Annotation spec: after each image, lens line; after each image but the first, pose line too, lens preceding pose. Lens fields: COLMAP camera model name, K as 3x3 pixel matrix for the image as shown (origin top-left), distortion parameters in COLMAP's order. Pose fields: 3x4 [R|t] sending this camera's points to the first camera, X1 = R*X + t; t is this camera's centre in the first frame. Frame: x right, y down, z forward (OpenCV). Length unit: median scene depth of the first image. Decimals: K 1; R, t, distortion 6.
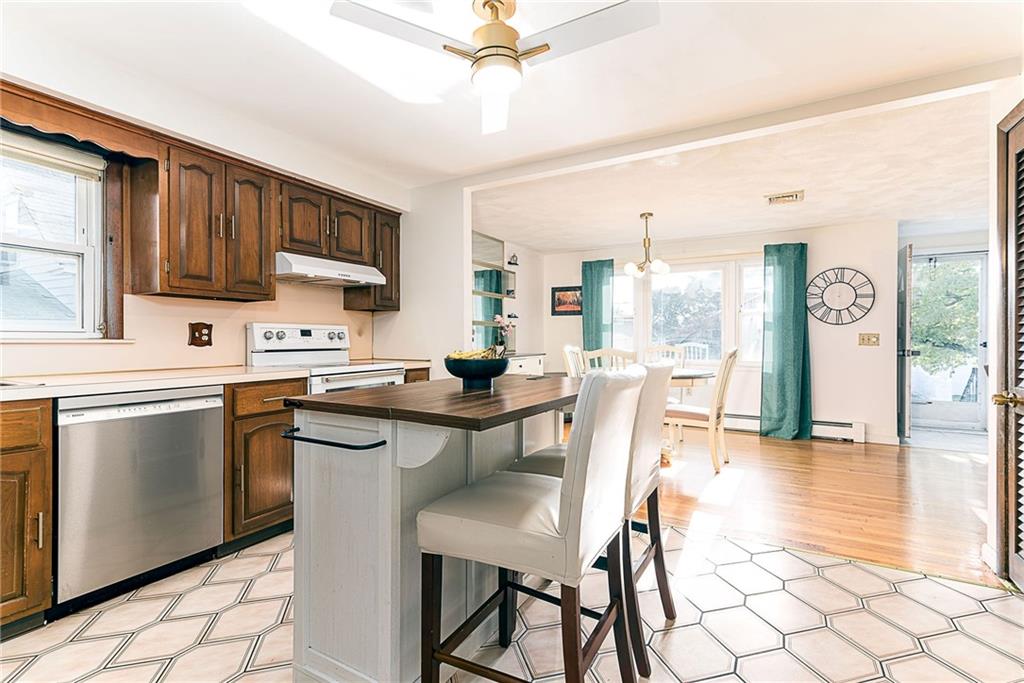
lens RADIAL K [[468.1, 0, 513.1], [0, 468.1, 337.7], [0, 0, 1]] dist [0.003622, 0.000199]
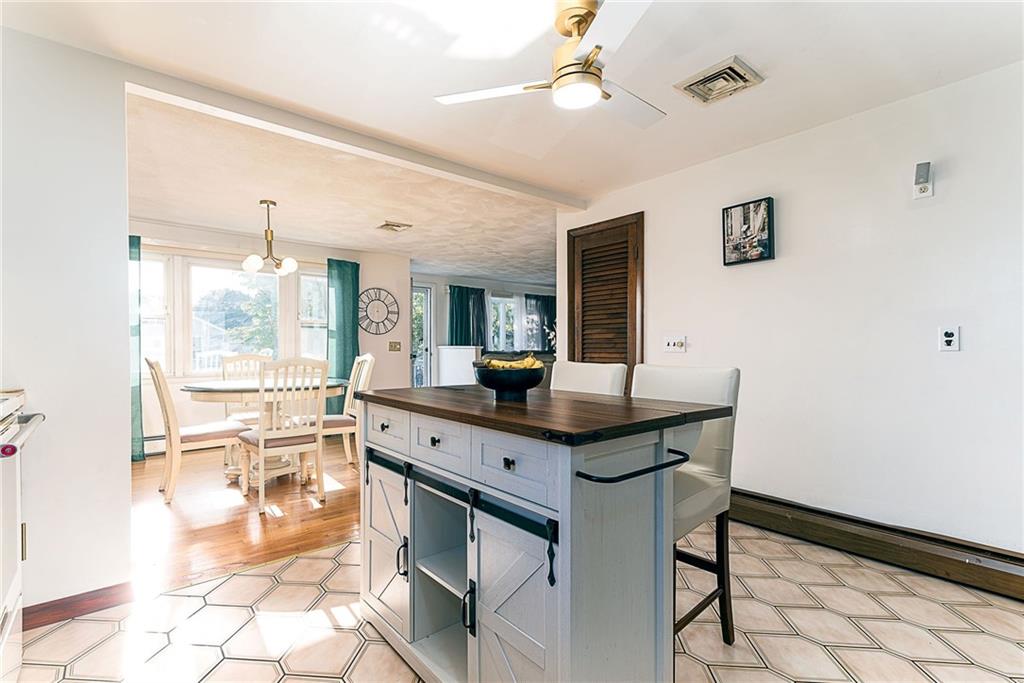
lens RADIAL K [[468.1, 0, 514.8], [0, 468.1, 344.7], [0, 0, 1]] dist [0.003622, 0.000199]
pose [[0.306118, -0.000754, 0.951993, -0.372346], [0.004799, 0.999988, -0.000751, 0.001690], [-0.951981, 0.004798, 0.306118, 0.288693]]
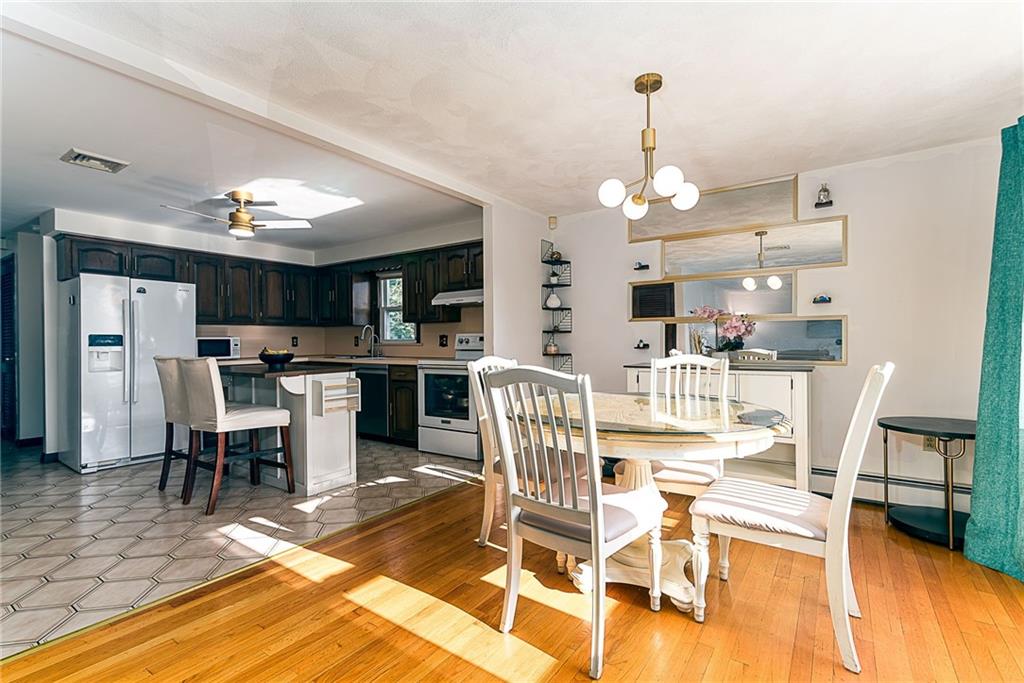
lens RADIAL K [[468.1, 0, 512.6], [0, 468.1, 345.1], [0, 0, 1]] dist [0.003622, 0.000199]
pose [[-0.065578, 0.000119, -0.997847, 0.820481], [0.001055, 0.999999, 0.000050, 0.007271], [0.997847, -0.001050, -0.065578, 0.939850]]
